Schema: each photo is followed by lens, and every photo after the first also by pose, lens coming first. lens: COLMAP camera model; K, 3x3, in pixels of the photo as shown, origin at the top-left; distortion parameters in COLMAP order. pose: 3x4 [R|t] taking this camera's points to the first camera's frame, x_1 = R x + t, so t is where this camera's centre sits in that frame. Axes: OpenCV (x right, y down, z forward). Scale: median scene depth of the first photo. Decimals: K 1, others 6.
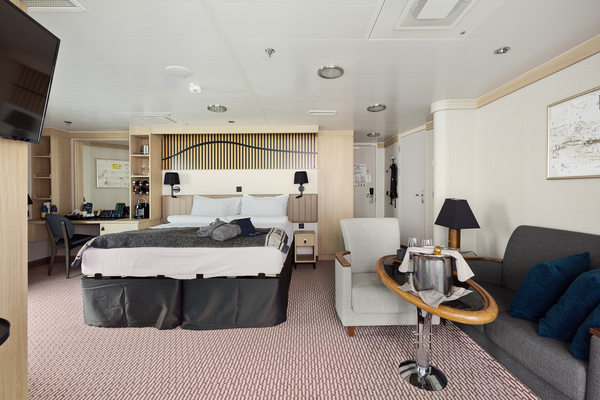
lens RADIAL K [[257.9, 0, 302.4], [0, 257.9, 192.8], [0, 0, 1]] dist [0.001560, 0.000399]
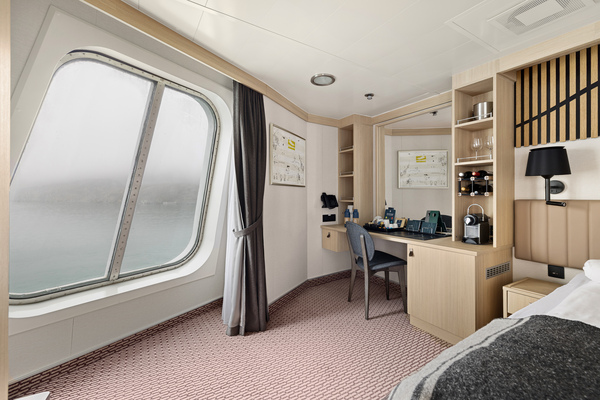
lens RADIAL K [[257.9, 0, 302.4], [0, 257.9, 192.8], [0, 0, 1]] dist [0.001560, 0.000399]
pose [[0.534096, -0.002428, -0.845420, -0.368748], [-0.008448, 0.999931, -0.008208, 0.004416], [0.845382, 0.011526, 0.534038, 0.426331]]
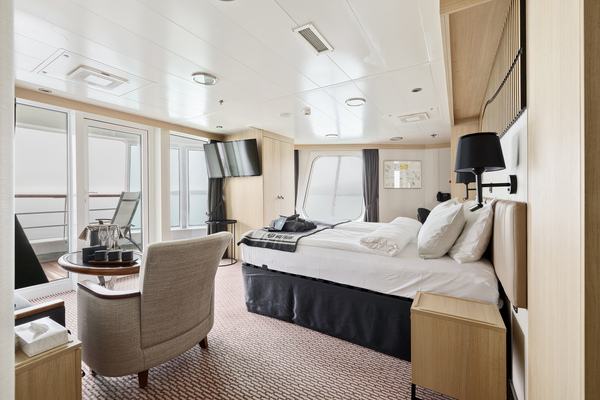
lens RADIAL K [[257.9, 0, 302.4], [0, 257.9, 192.8], [0, 0, 1]] dist [0.001560, 0.000399]
pose [[-0.512779, 0.005373, -0.858504, 0.425810], [-0.001320, 0.999974, 0.007047, -0.006746], [0.858520, 0.004747, -0.512758, 1.008977]]
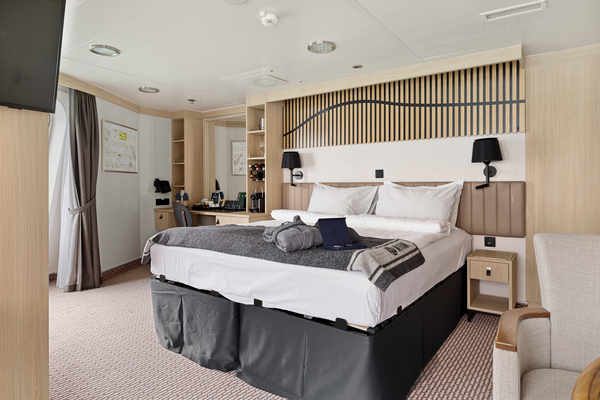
lens RADIAL K [[365.2, 0, 300.2], [0, 365.2, 184.6], [0, 0, 1]] dist [-0.001237, -0.001045]
pose [[0.815264, 0.005157, -0.579066, 0.121576], [-0.005666, 0.999984, 0.000929, 0.013767], [0.579062, 0.002524, 0.815280, 0.173186]]
